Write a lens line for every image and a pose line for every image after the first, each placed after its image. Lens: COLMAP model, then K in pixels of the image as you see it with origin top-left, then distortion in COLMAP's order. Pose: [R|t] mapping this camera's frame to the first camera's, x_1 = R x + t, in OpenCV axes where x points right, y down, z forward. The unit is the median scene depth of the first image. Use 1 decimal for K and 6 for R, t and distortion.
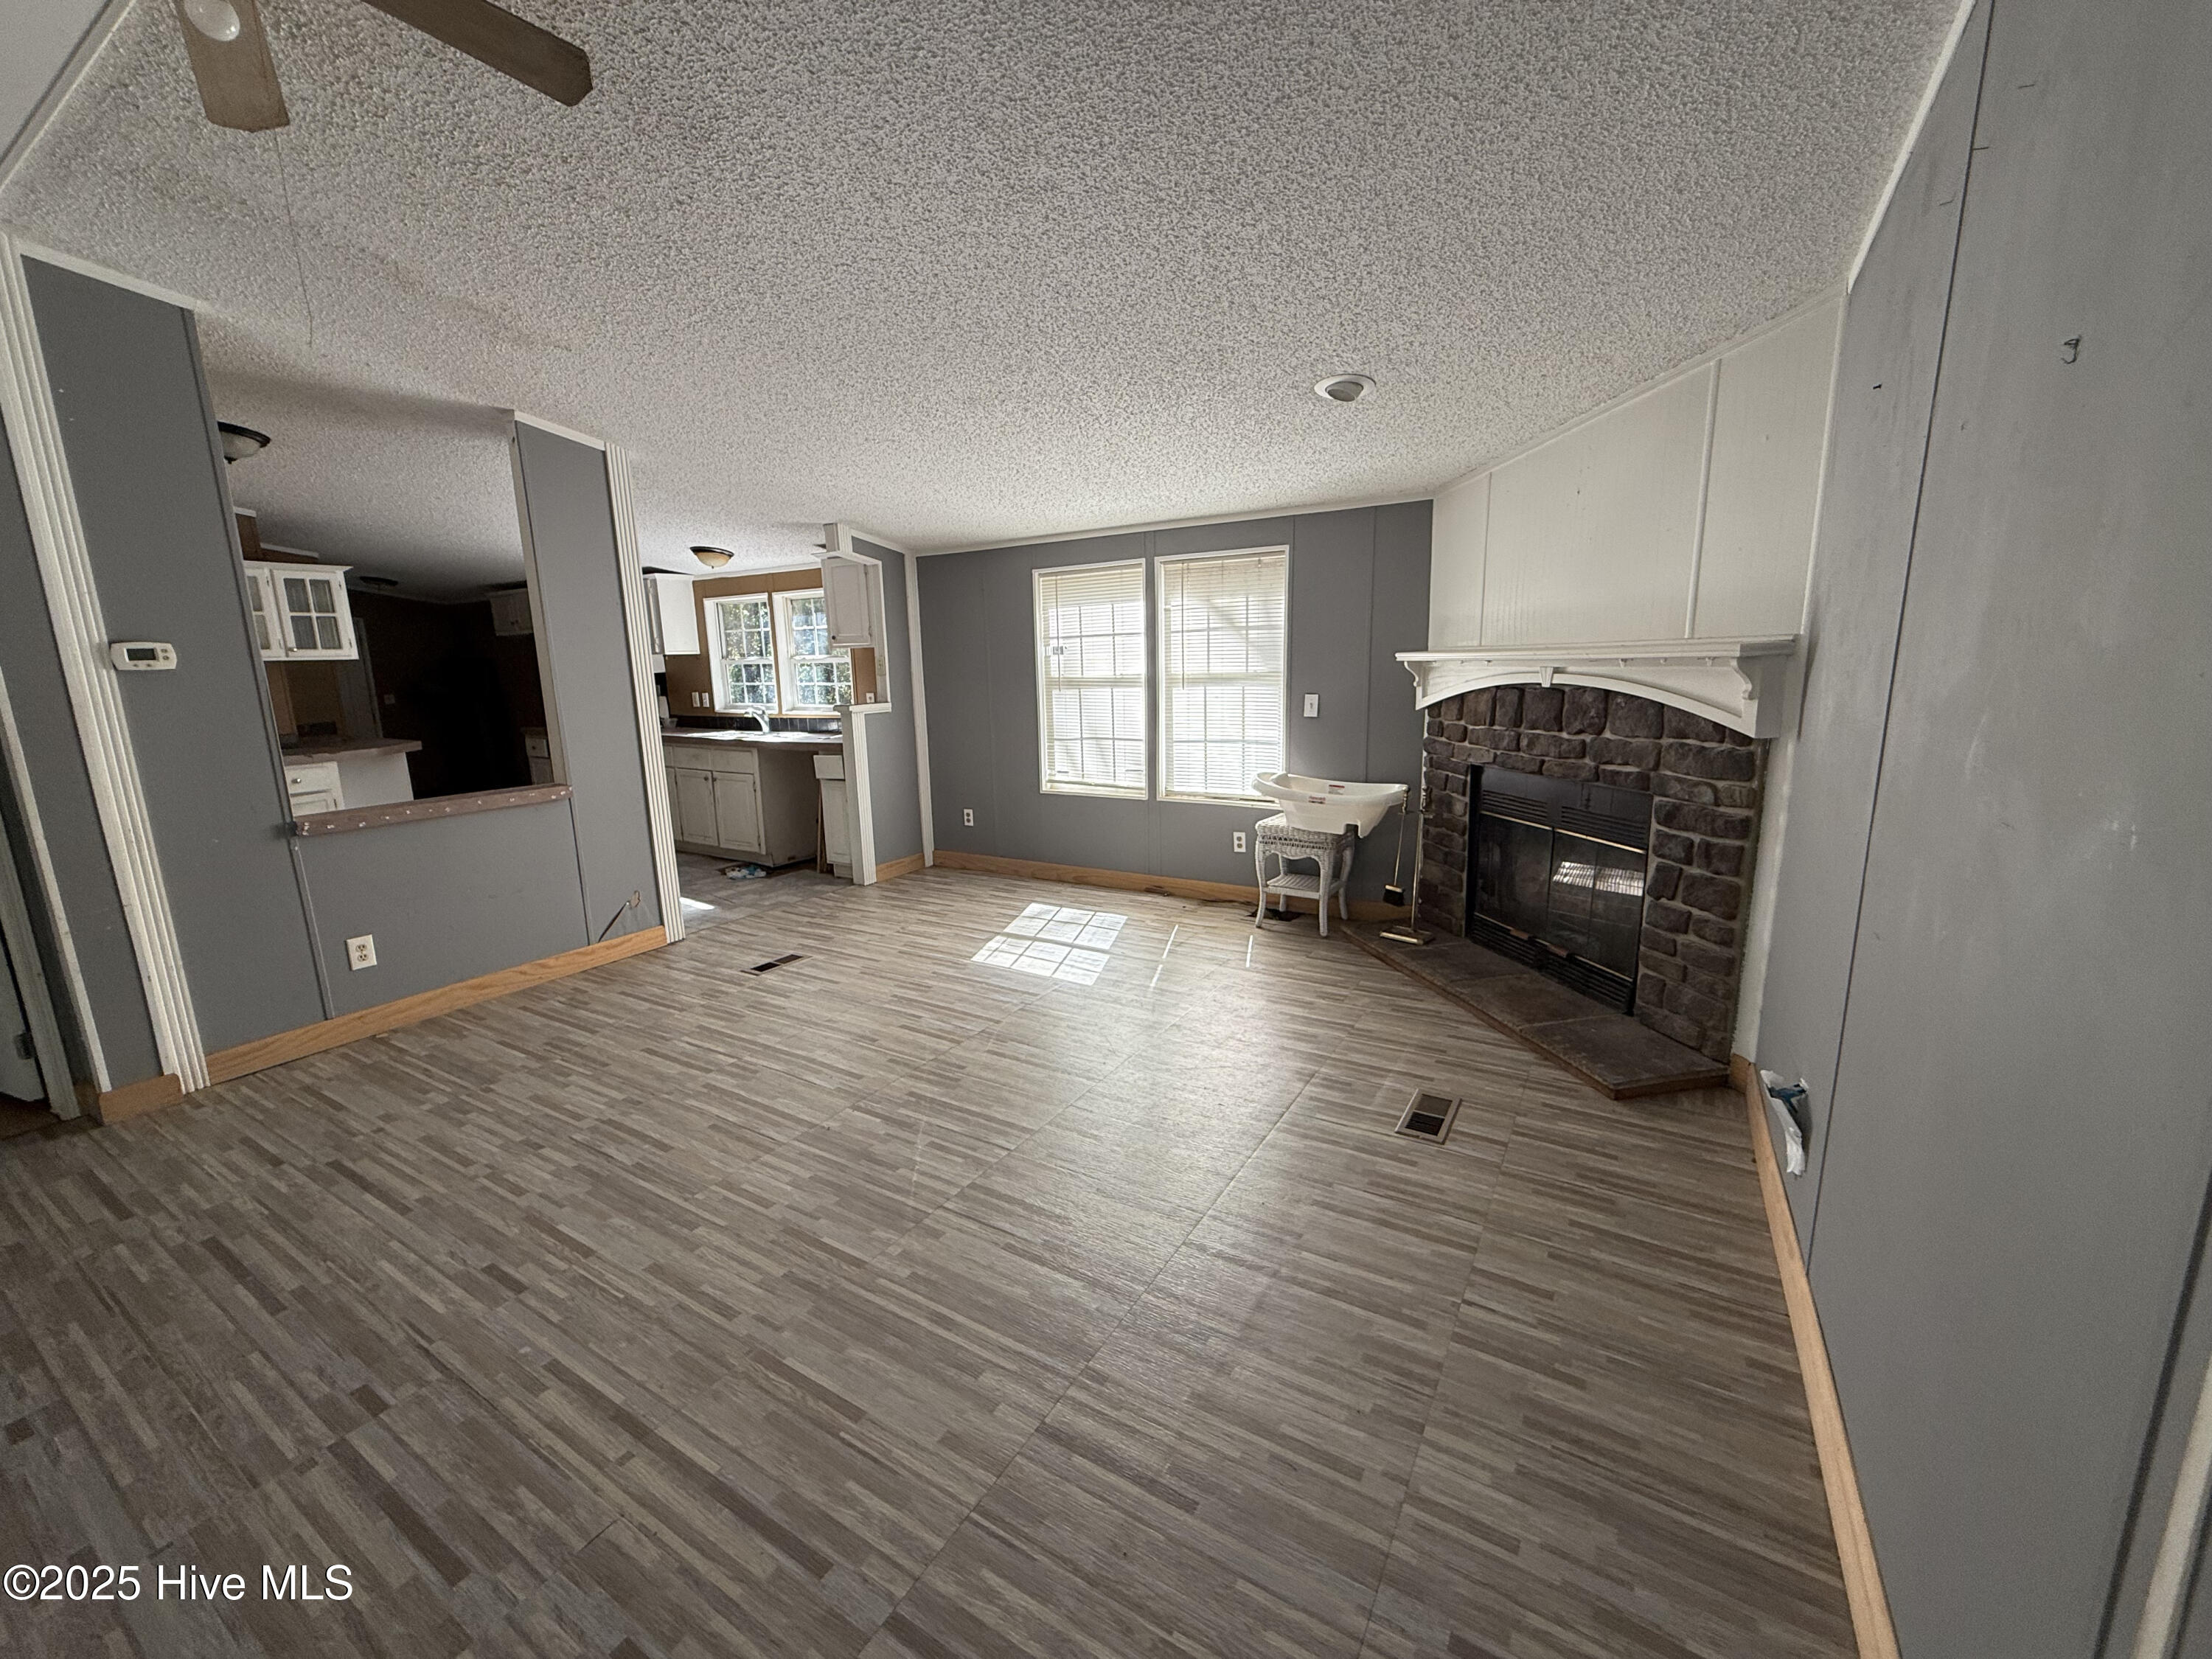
lens RADIAL K [[881.2, 0, 1093.0], [0, 881.2, 826.3], [0, 0, 1]] dist [-0.001639, 0.000760]
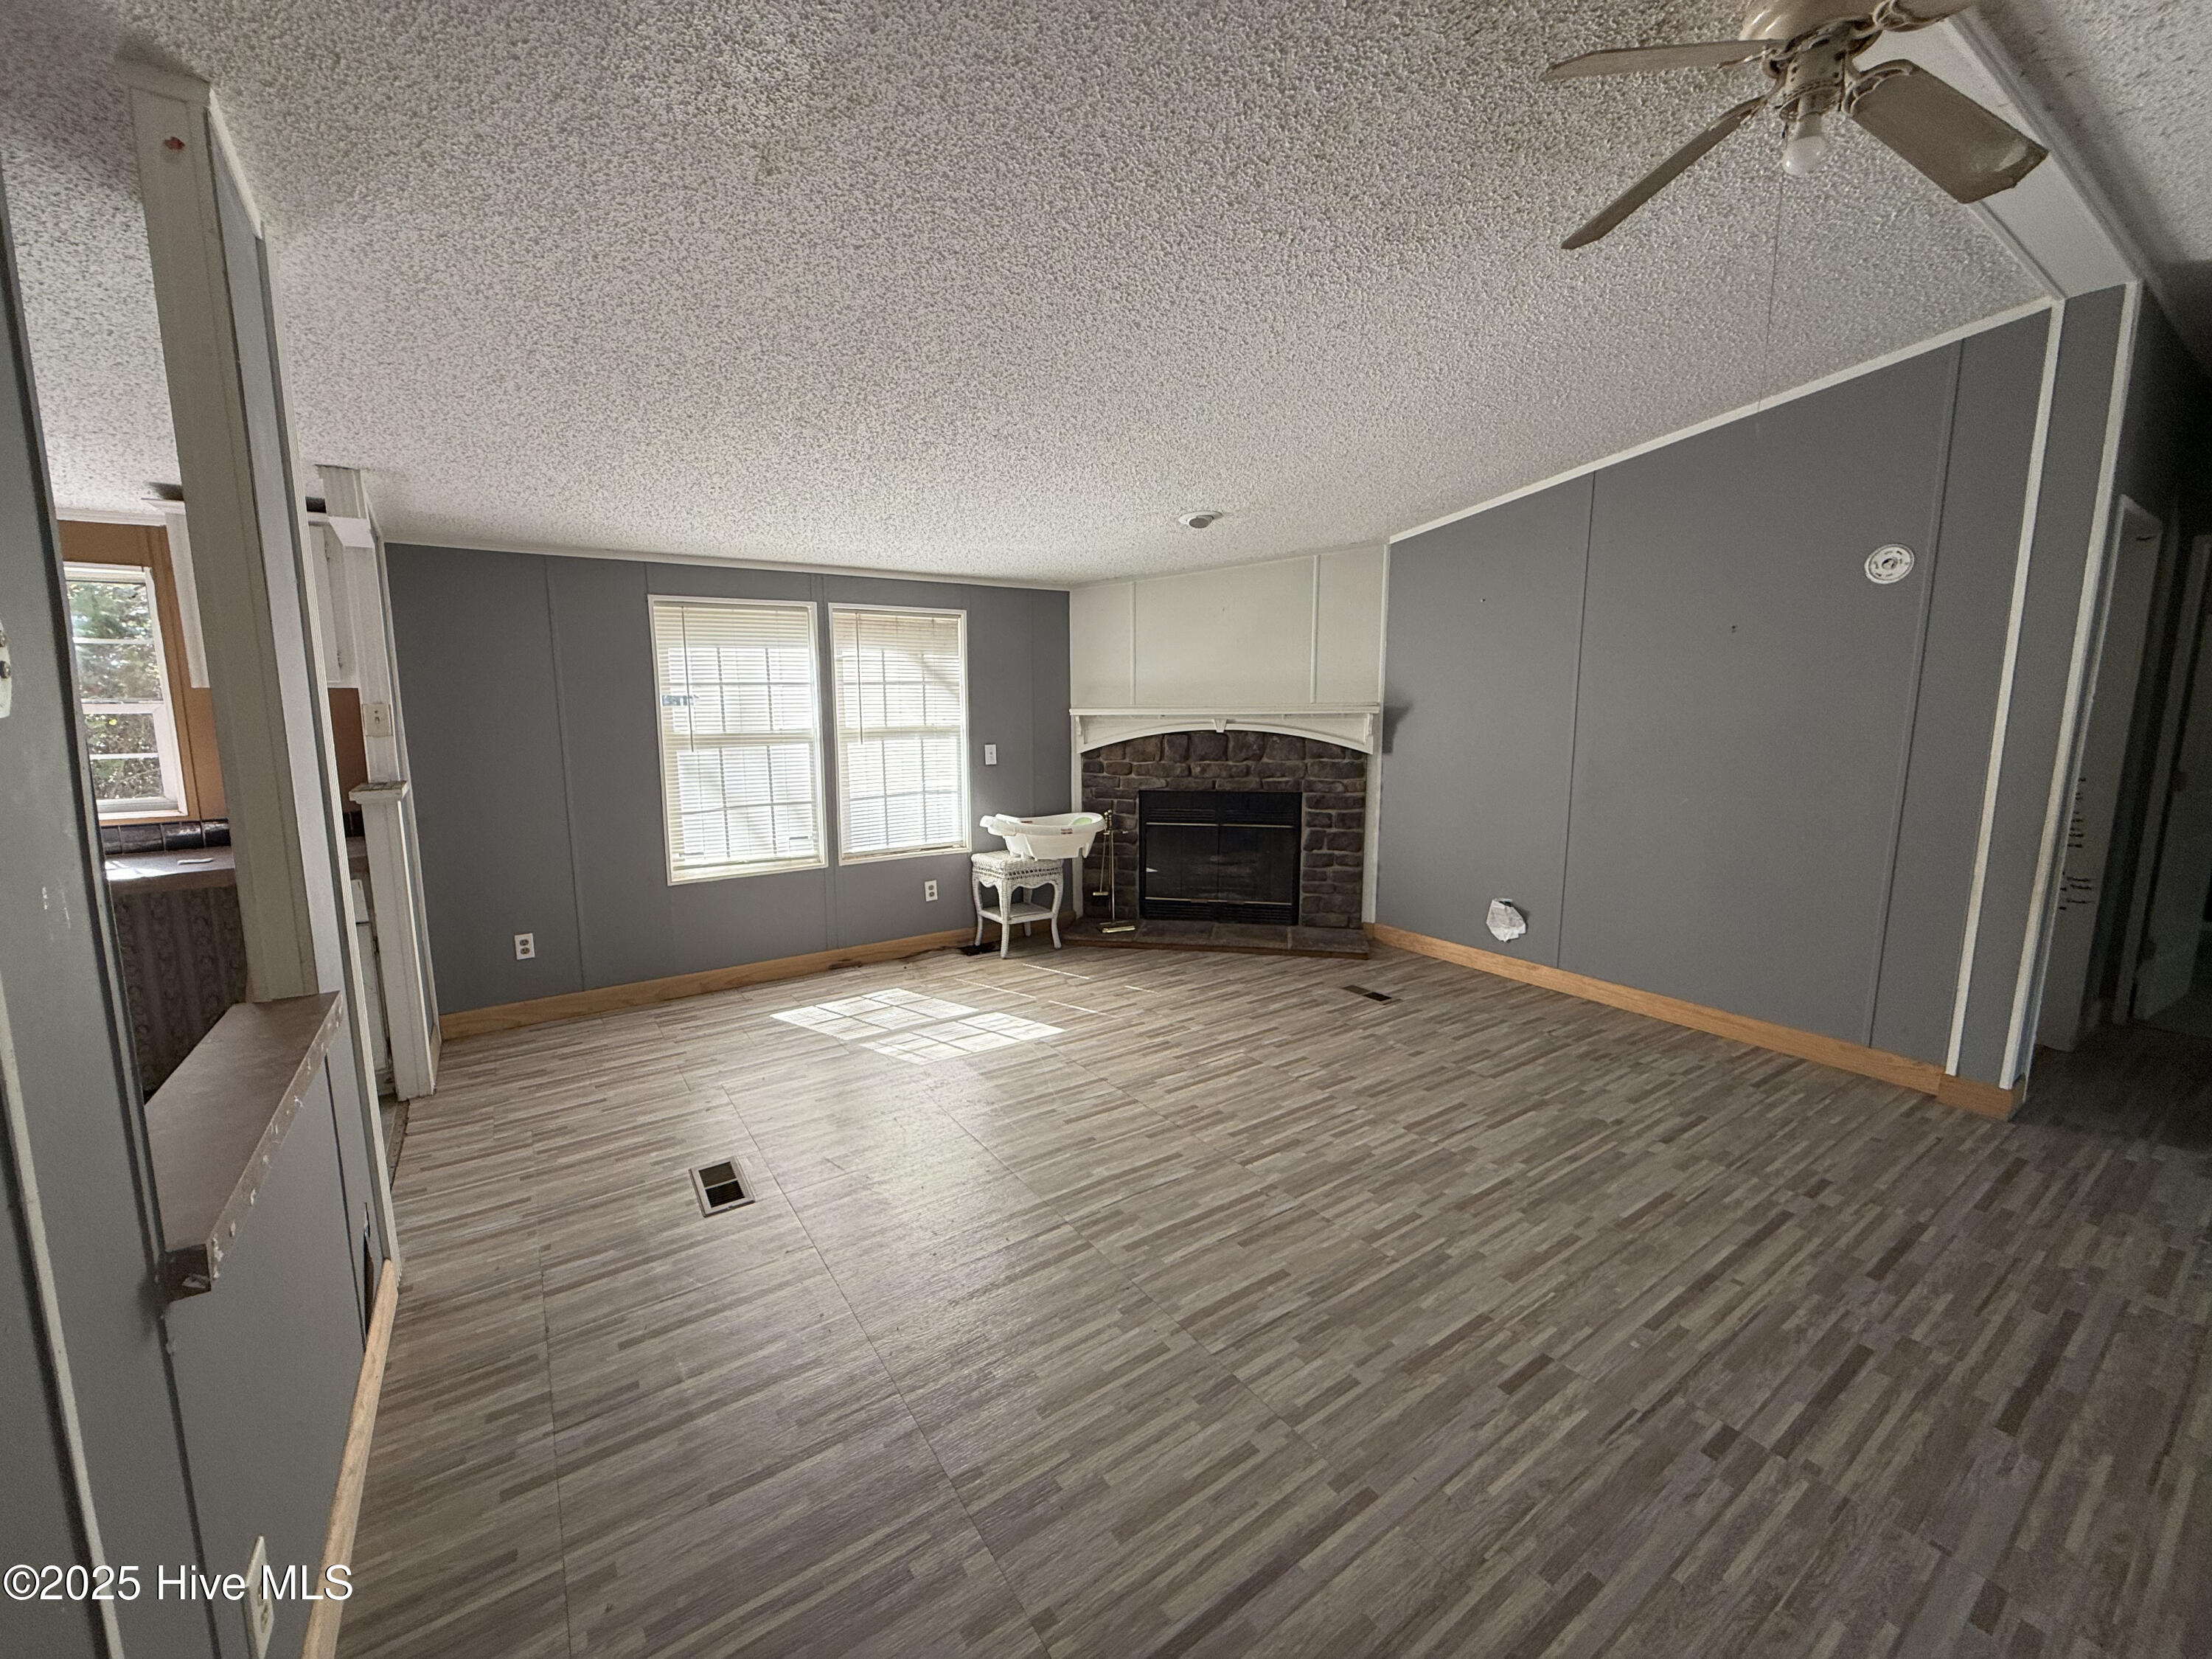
lens RADIAL K [[881.2, 0, 1098.3], [0, 881.2, 826.5], [0, 0, 1]] dist [-0.001639, 0.000760]
pose [[0.409500, -0.108206, 0.905871, -0.961335], [0.166728, 0.985095, 0.042300, -0.095263], [-0.896946, 0.133712, 0.421437, 0.556313]]
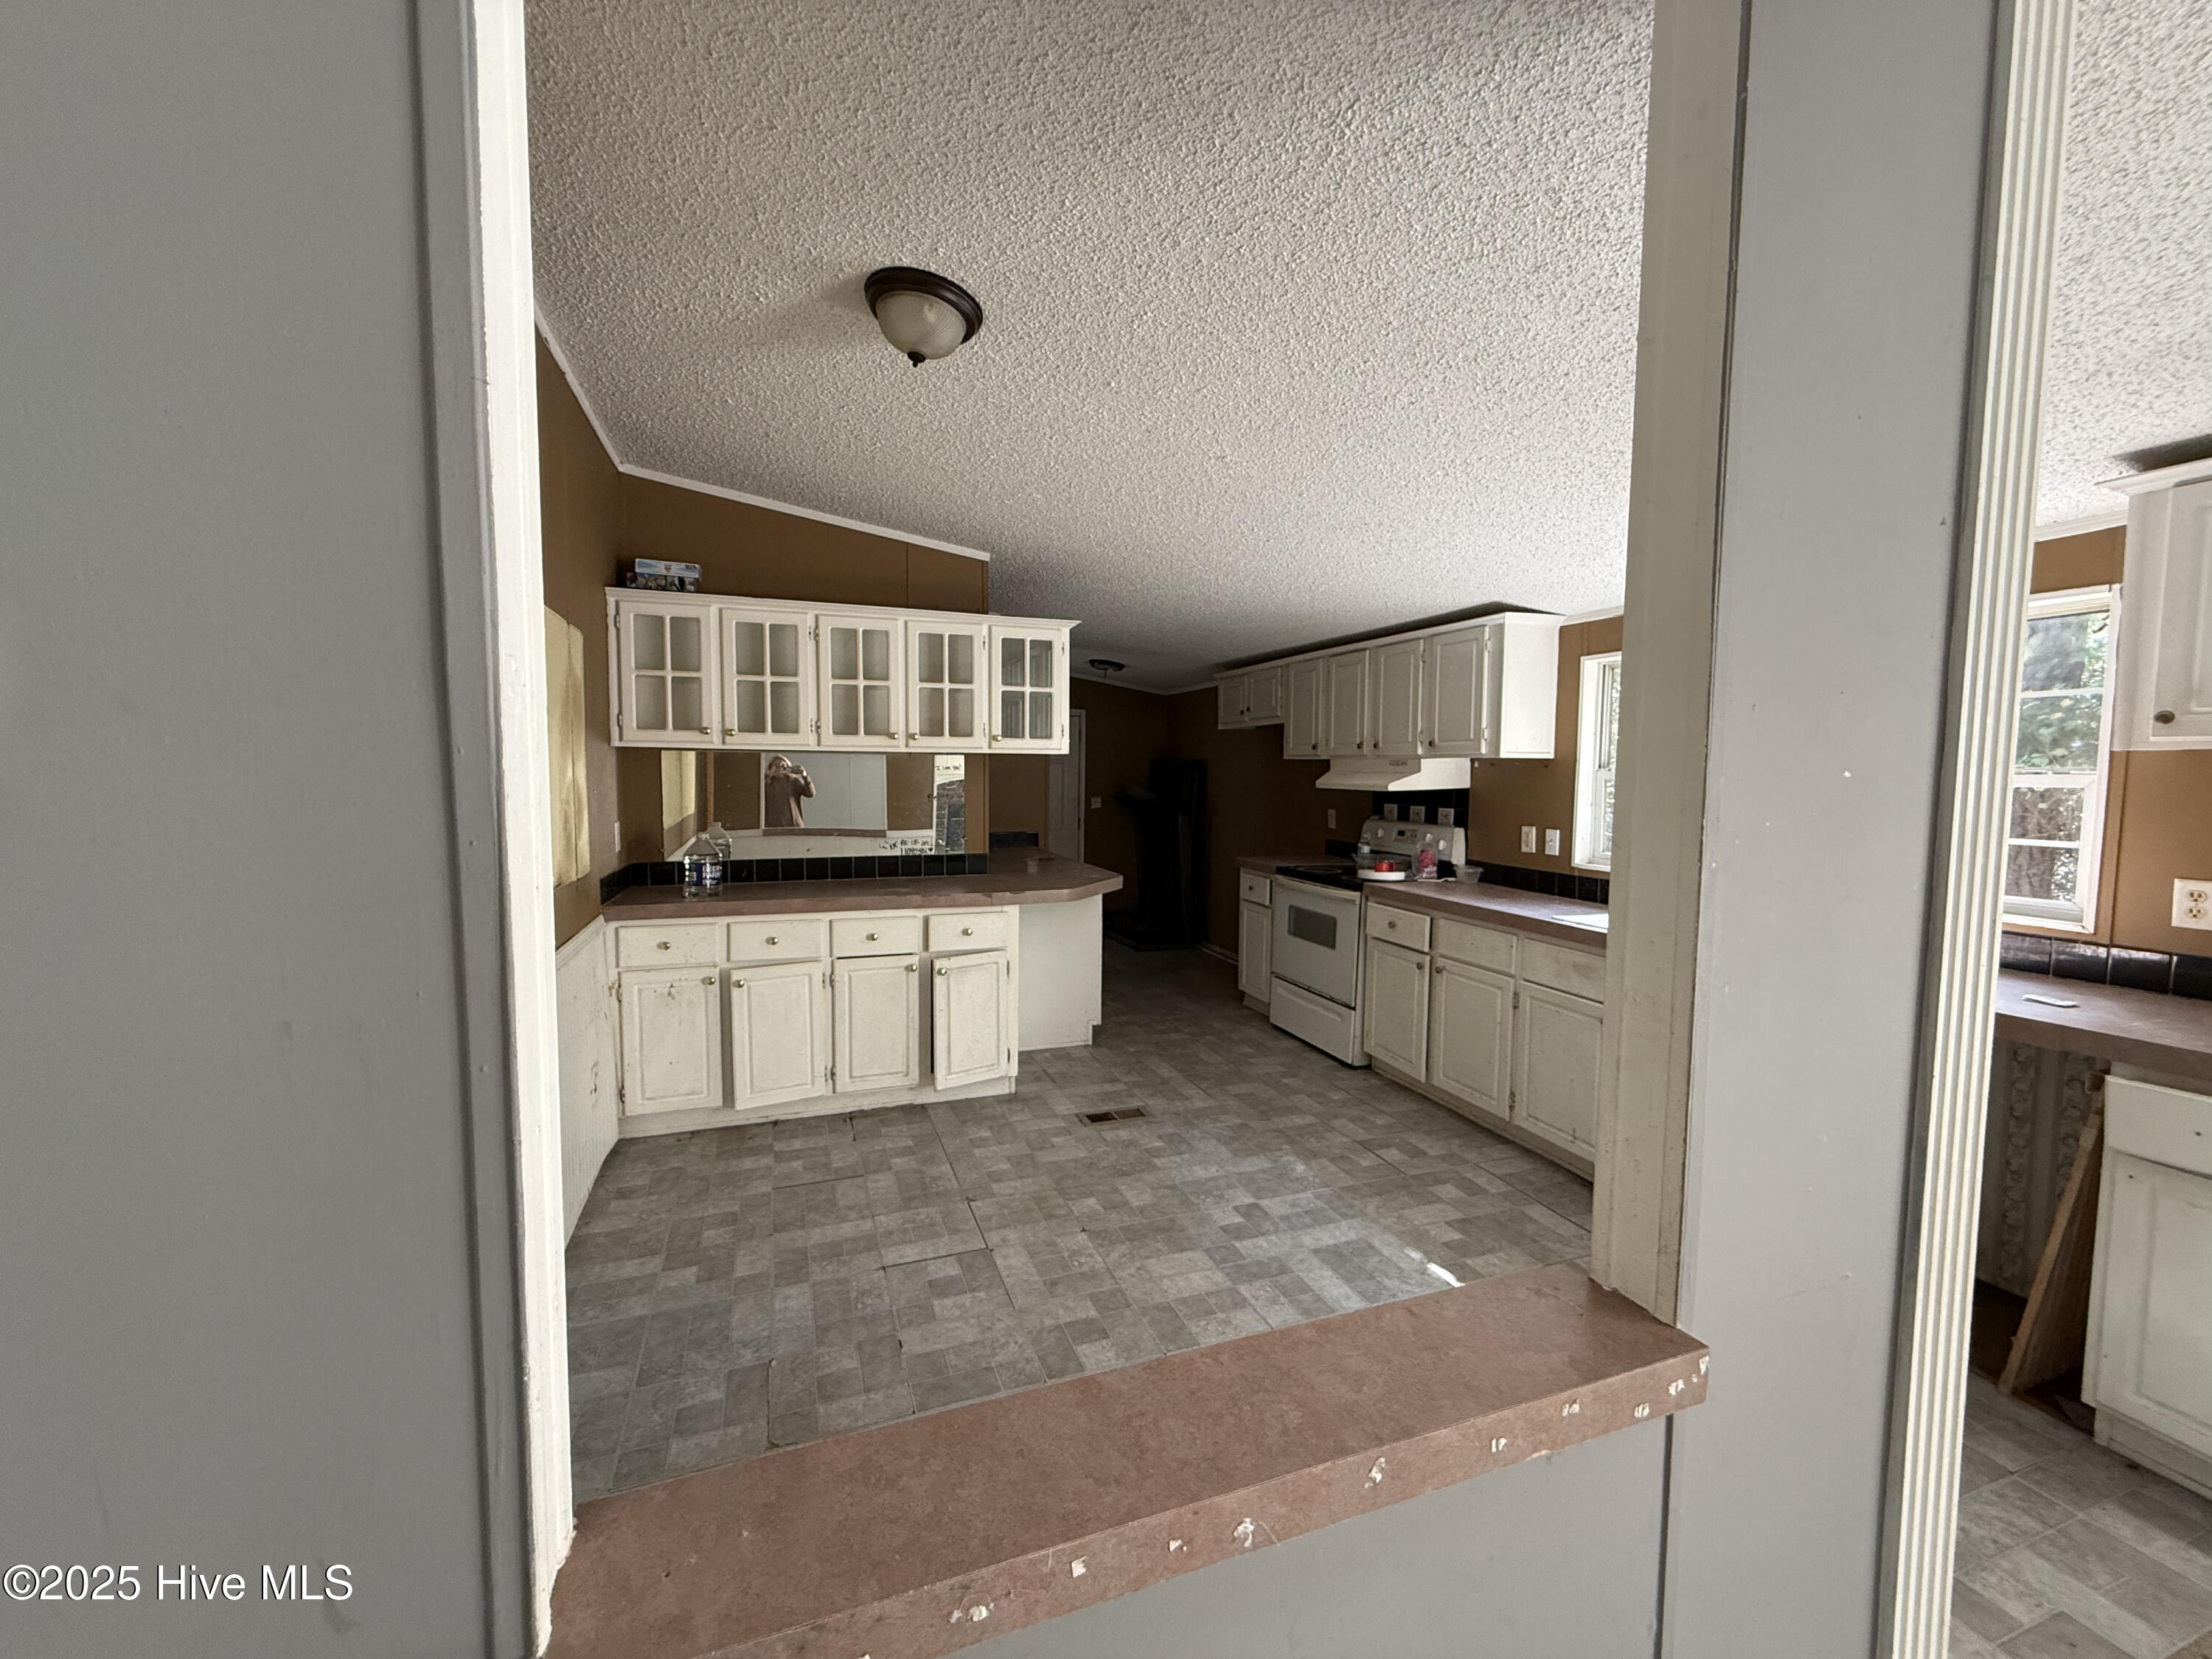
lens RADIAL K [[881.2, 0, 1100.3], [0, 881.2, 837.1], [0, 0, 1]] dist [-0.001639, 0.000760]
pose [[0.785466, 0.075803, -0.614245, -0.686372], [-0.143904, 0.987639, -0.062135, -0.153808], [0.601943, 0.137198, 0.786665, 0.855560]]
